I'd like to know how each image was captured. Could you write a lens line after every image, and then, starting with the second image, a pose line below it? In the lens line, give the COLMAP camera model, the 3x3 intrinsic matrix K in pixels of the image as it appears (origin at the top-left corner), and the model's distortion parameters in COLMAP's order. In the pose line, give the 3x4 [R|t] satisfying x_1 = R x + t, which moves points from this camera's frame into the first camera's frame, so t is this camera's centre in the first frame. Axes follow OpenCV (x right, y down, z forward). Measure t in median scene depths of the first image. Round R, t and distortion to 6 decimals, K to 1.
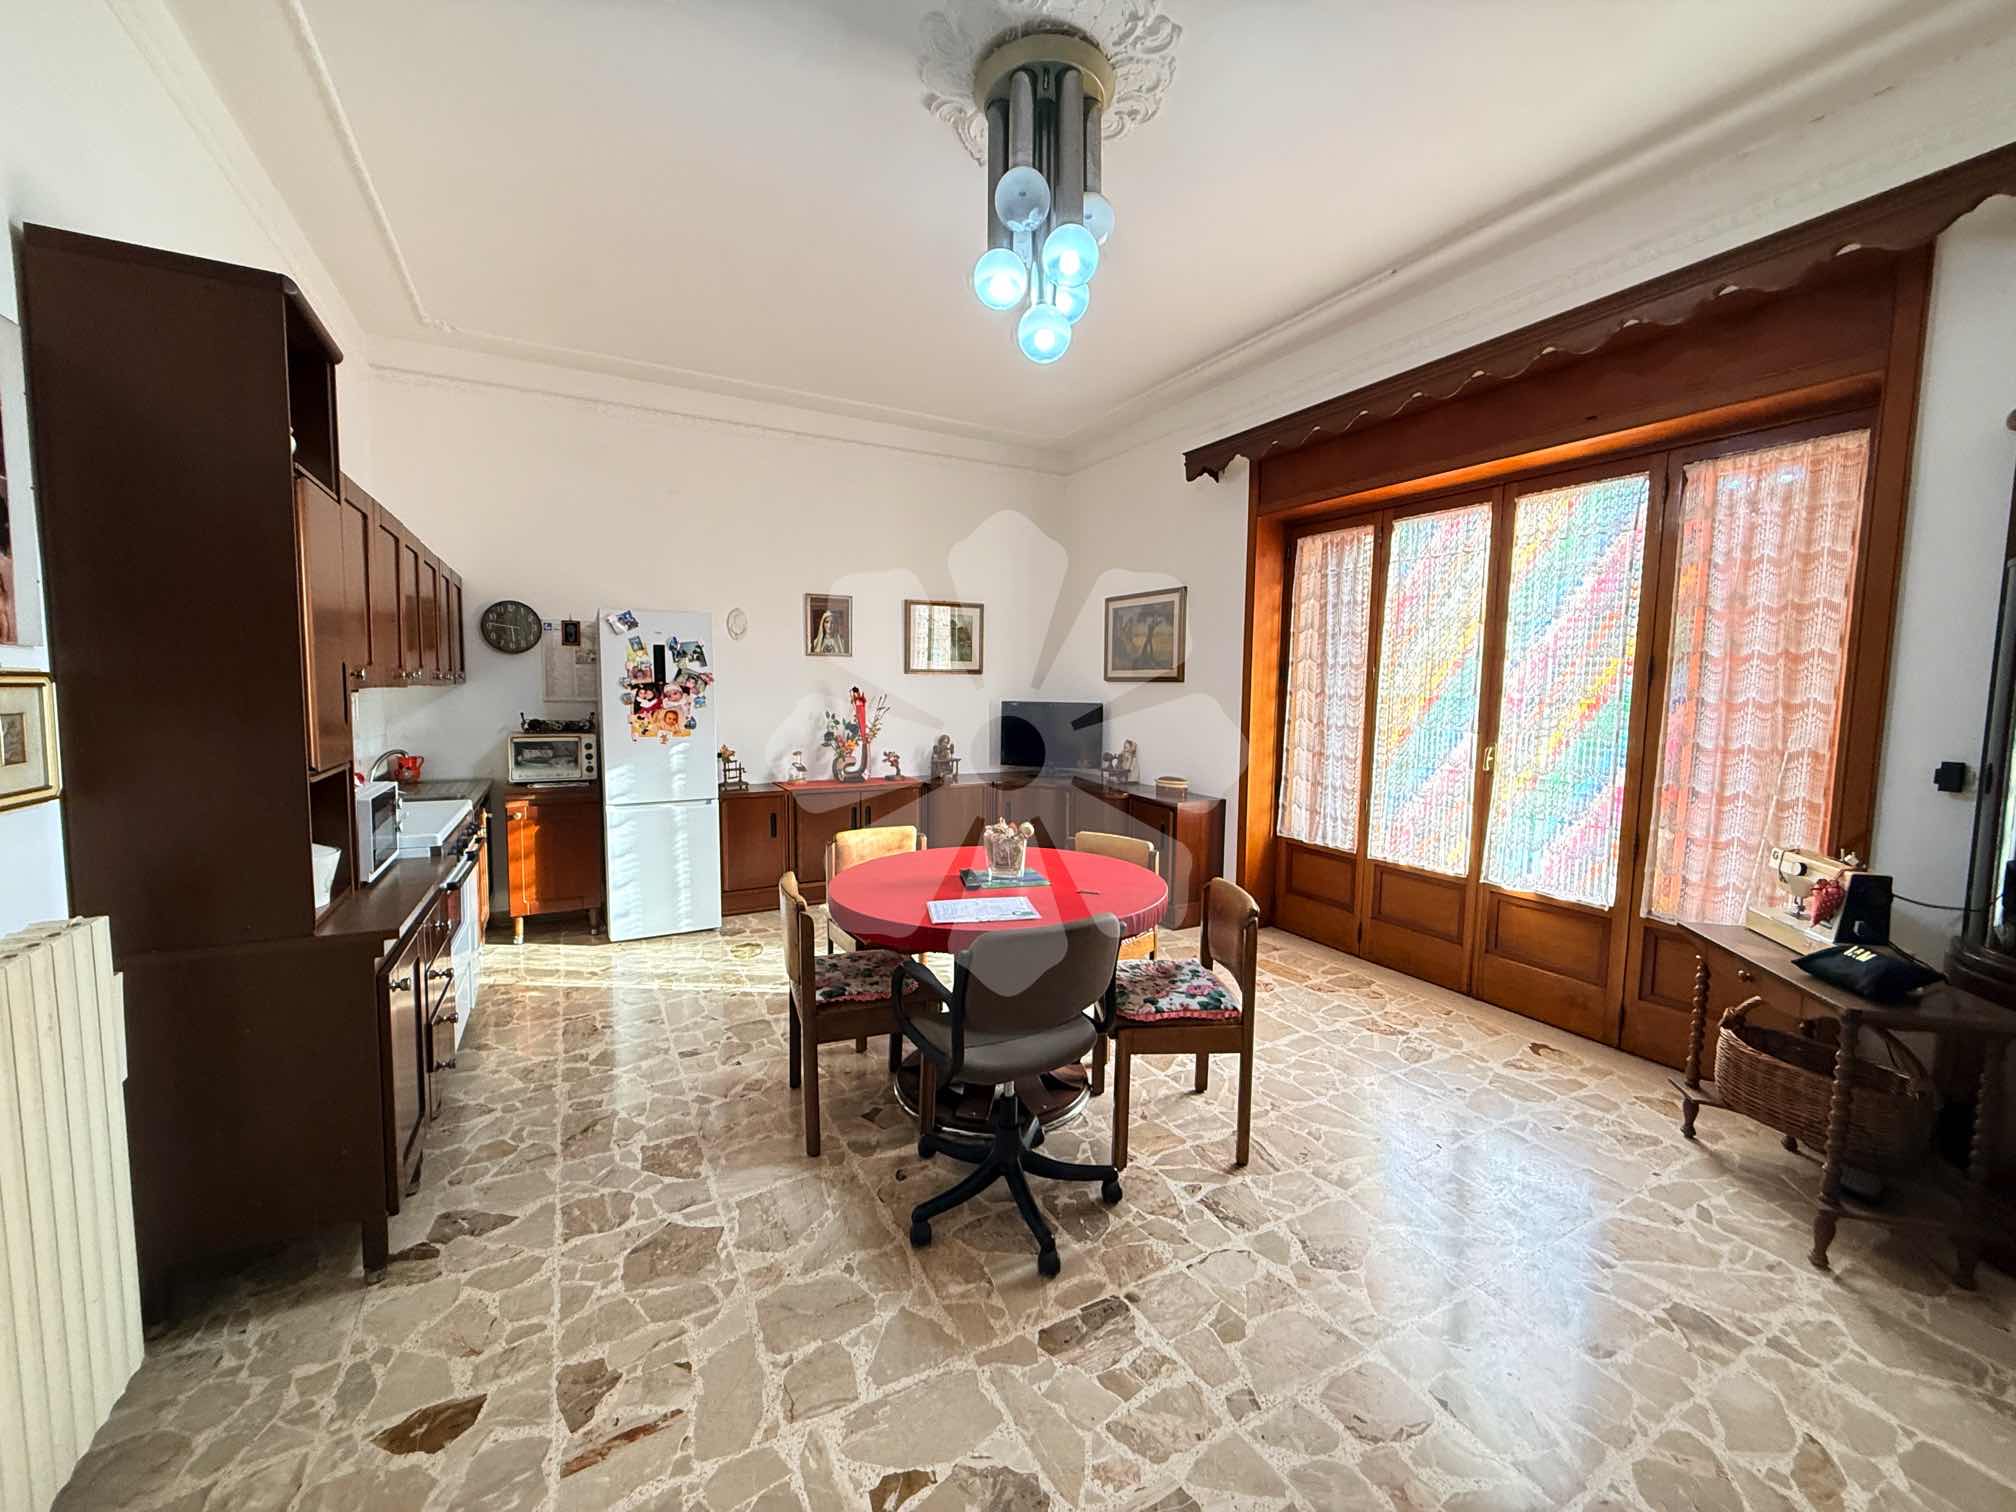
lens RADIAL K [[803.1, 0, 1003.3], [0, 803.1, 752.8], [0, 0, 1]] dist [0.001588, 0.000201]
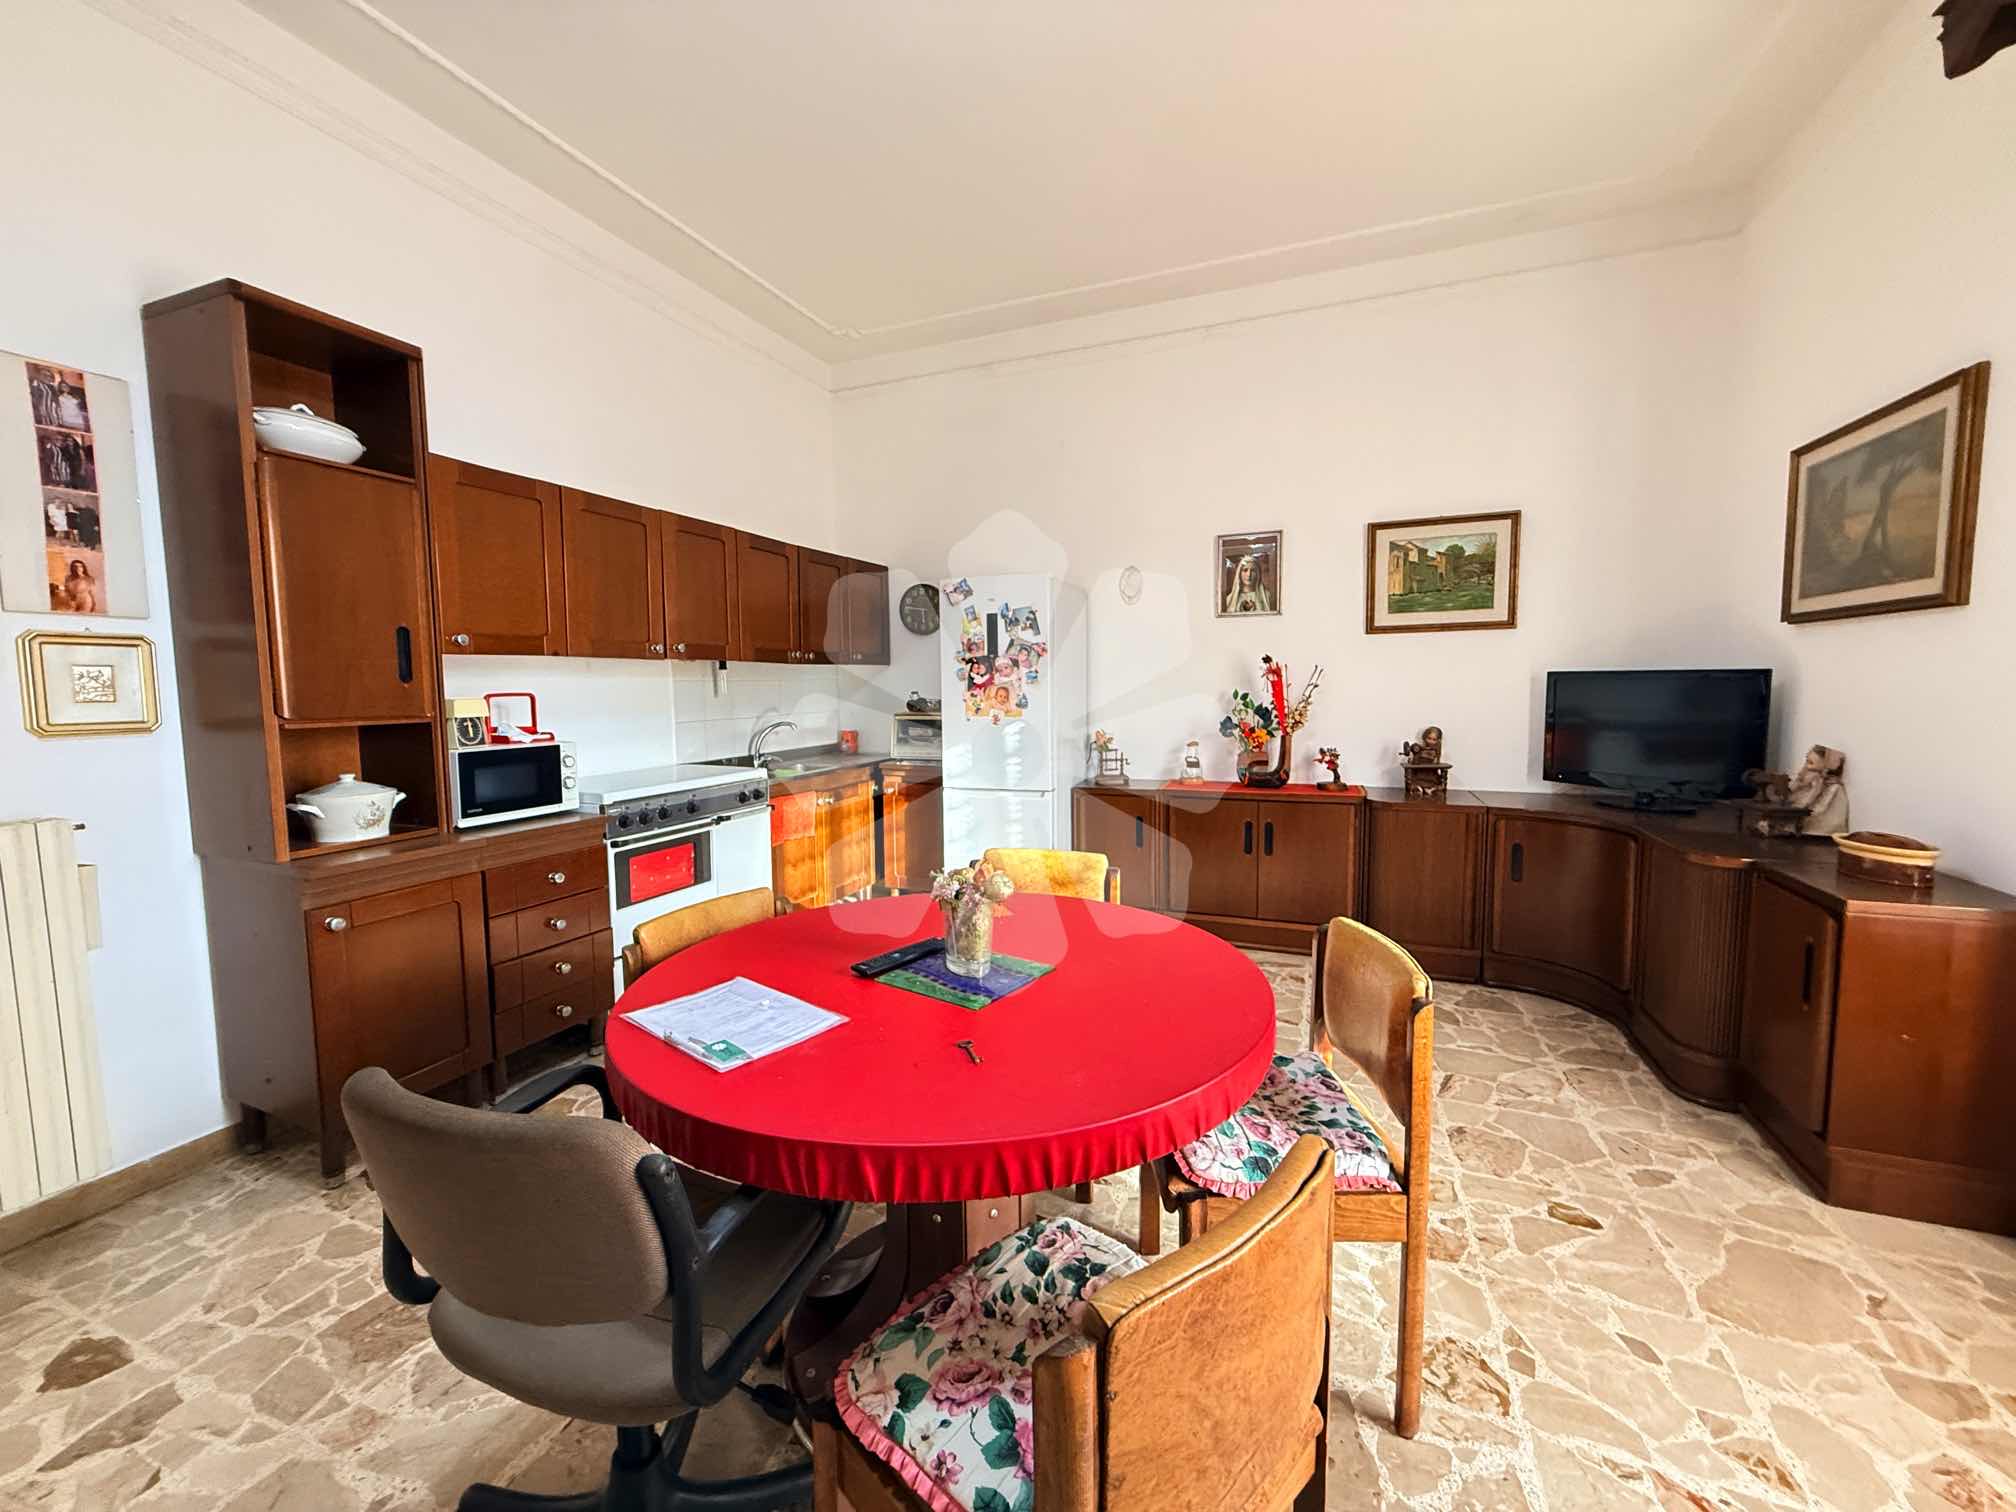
lens RADIAL K [[803.1, 0, 1007.4], [0, 803.1, 758.6], [0, 0, 1]] dist [0.001588, 0.000201]
pose [[0.638028, 0.053945, -0.768121, 0.269590], [-0.045807, 0.998435, 0.032071, -0.002417], [0.768649, 0.014723, 0.639501, 0.432852]]
